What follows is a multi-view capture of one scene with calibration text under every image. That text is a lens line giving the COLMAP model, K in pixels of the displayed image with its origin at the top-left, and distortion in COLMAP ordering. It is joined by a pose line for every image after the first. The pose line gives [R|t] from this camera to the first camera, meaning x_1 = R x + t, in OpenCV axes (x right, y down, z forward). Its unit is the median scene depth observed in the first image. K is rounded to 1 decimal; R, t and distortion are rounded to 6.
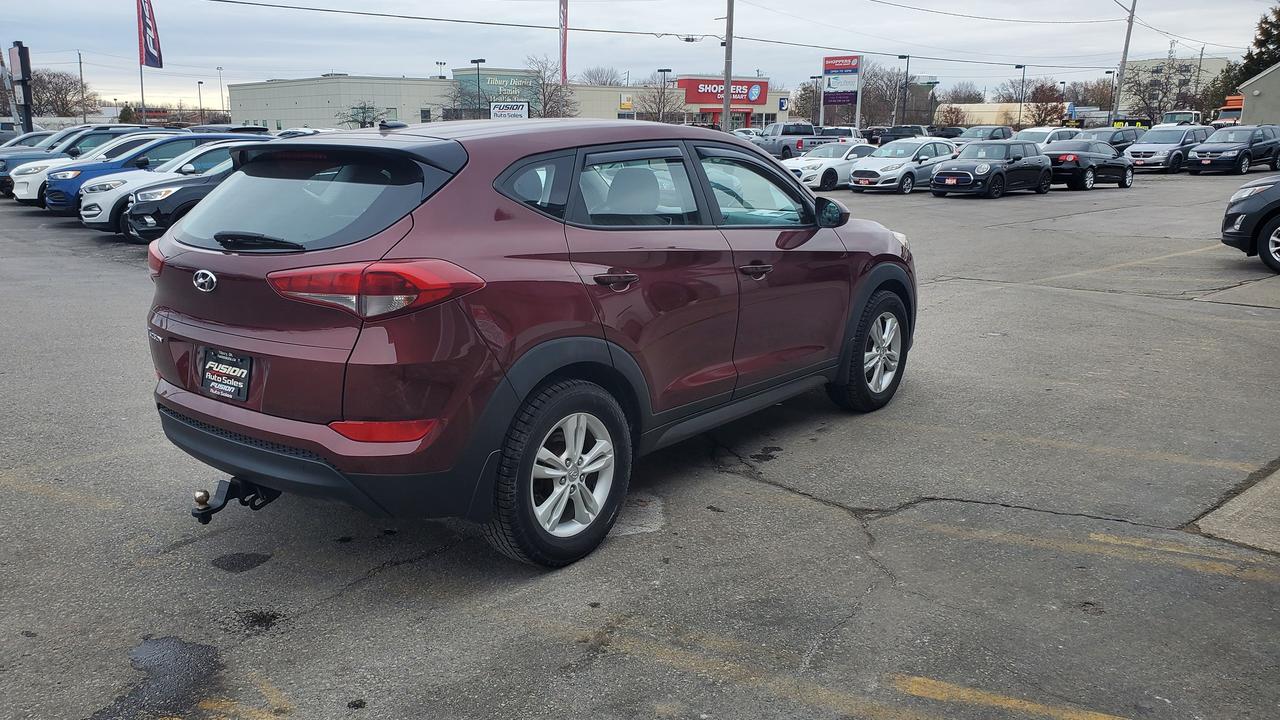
lens RADIAL K [[1004.0, 0, 608.3], [0, 1004.0, 356.8], [0, 0, 1]] dist [0.007199, 0.012696]
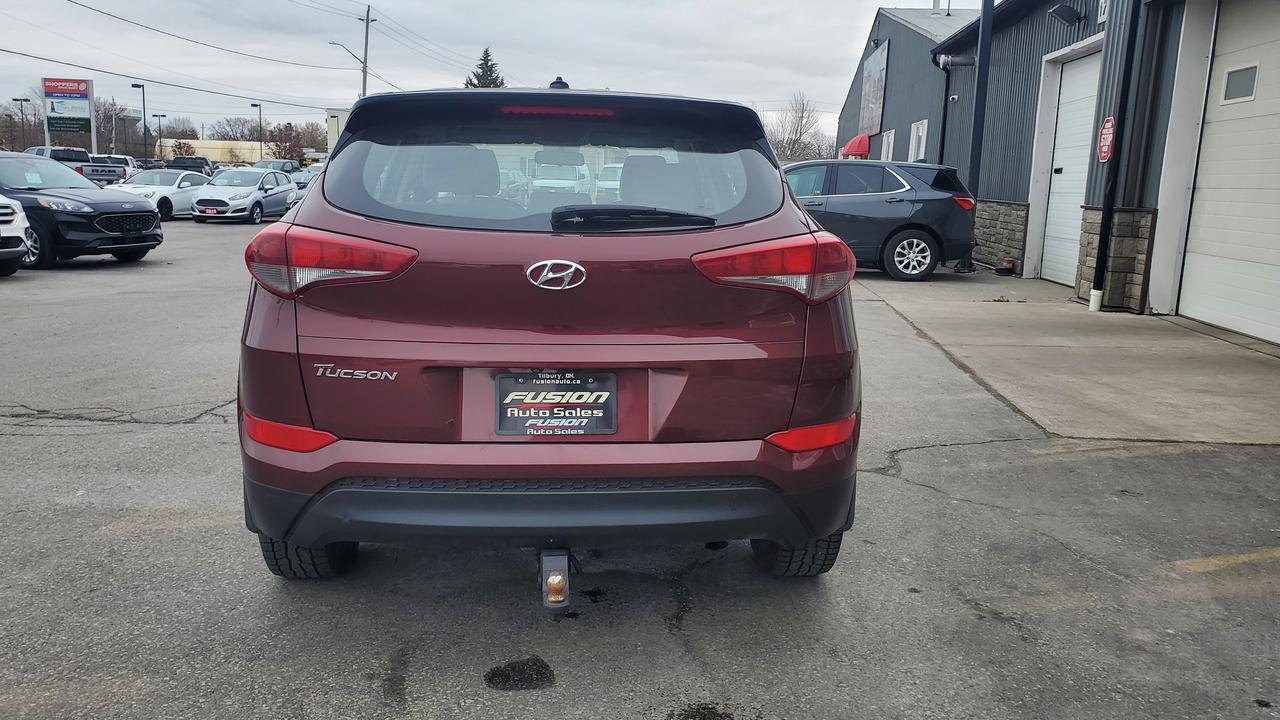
lens RADIAL K [[1004.0, 0, 608.3], [0, 1004.0, 356.8], [0, 0, 1]] dist [0.007199, 0.012696]
pose [[0.736122, -0.097283, 0.669821, -0.113023], [0.121785, 0.992503, 0.010308, -0.002669], [-0.665802, 0.073987, 0.742451, 0.058865]]
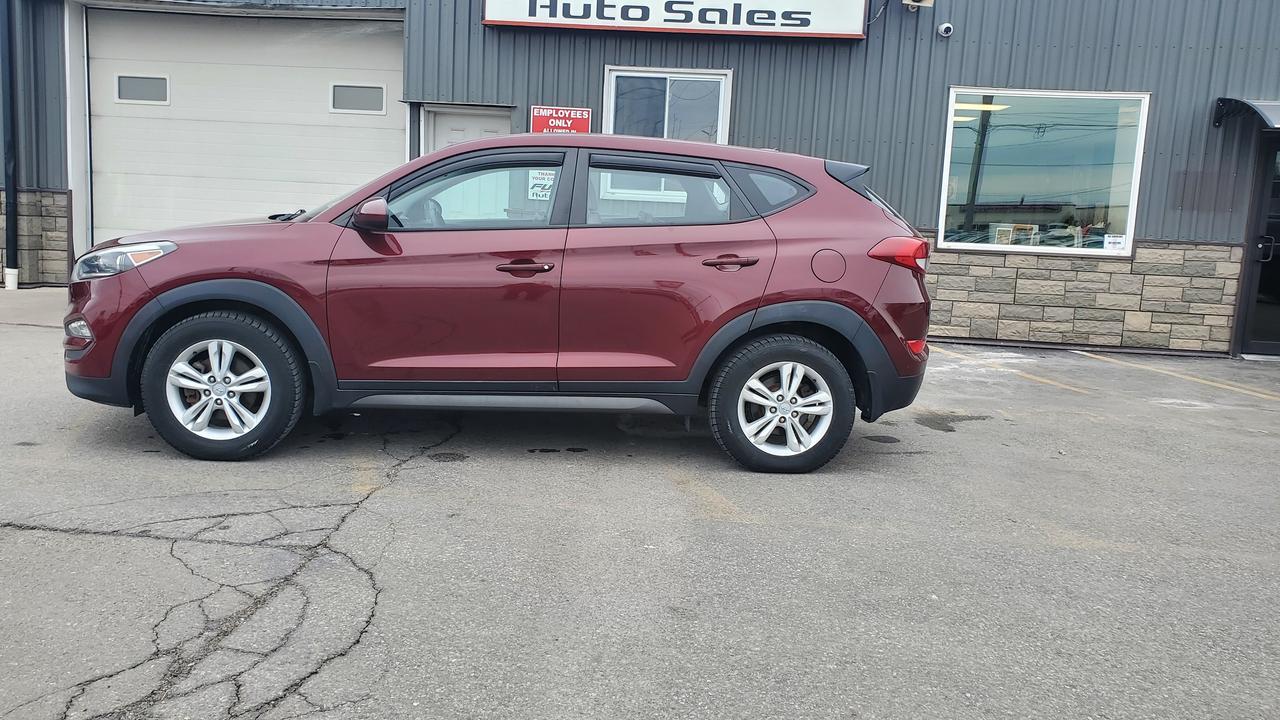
lens RADIAL K [[1019.4, 0, 640.0], [0, 1019.4, 360.0], [0, 0, 1]] dist [0.125187, -0.224901]
pose [[-0.719172, -0.130075, 0.682548, -0.168299], [0.108656, 0.949183, 0.295375, -0.061181], [-0.686283, 0.286588, -0.668493, 0.333295]]
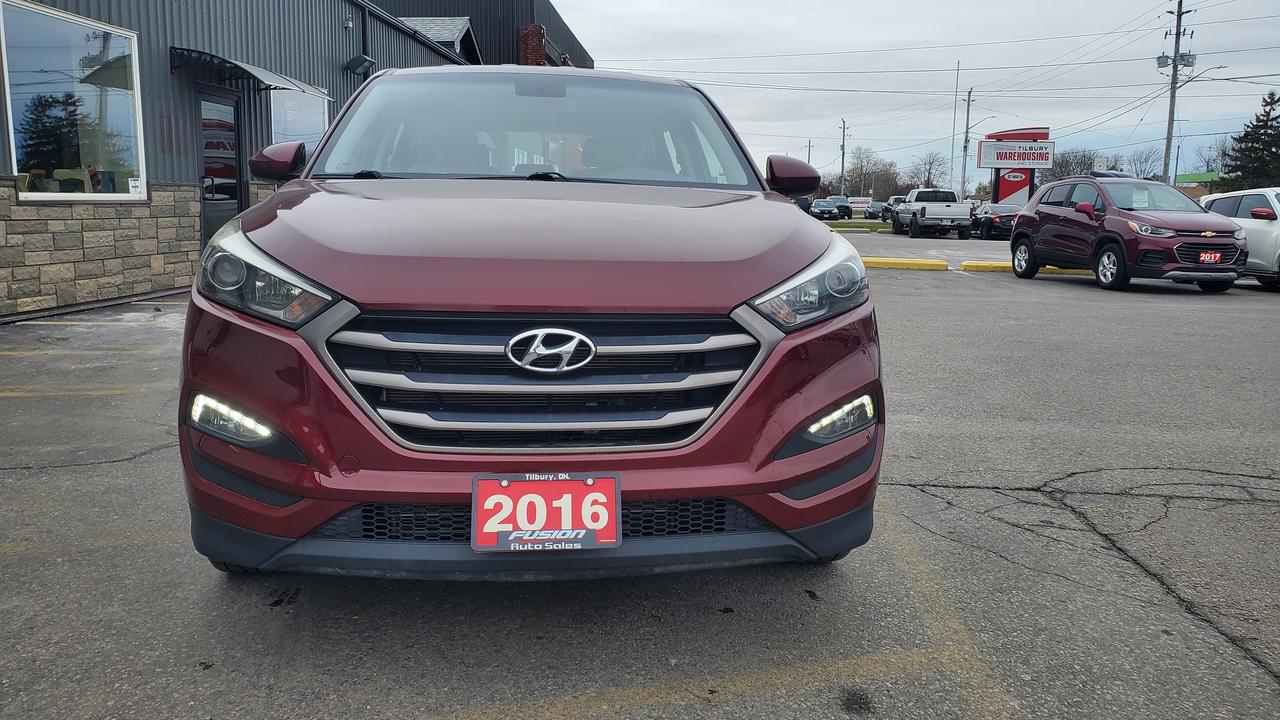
lens RADIAL K [[1008.5, 0, 618.7], [0, 1008.5, 383.6], [0, 0, 1]] dist [0.007742, -0.001874]
pose [[-0.673526, 0.132511, -0.727188, 0.116894], [-0.166002, 0.931552, 0.323503, -0.050996], [0.720281, 0.338603, -0.605428, 0.314602]]
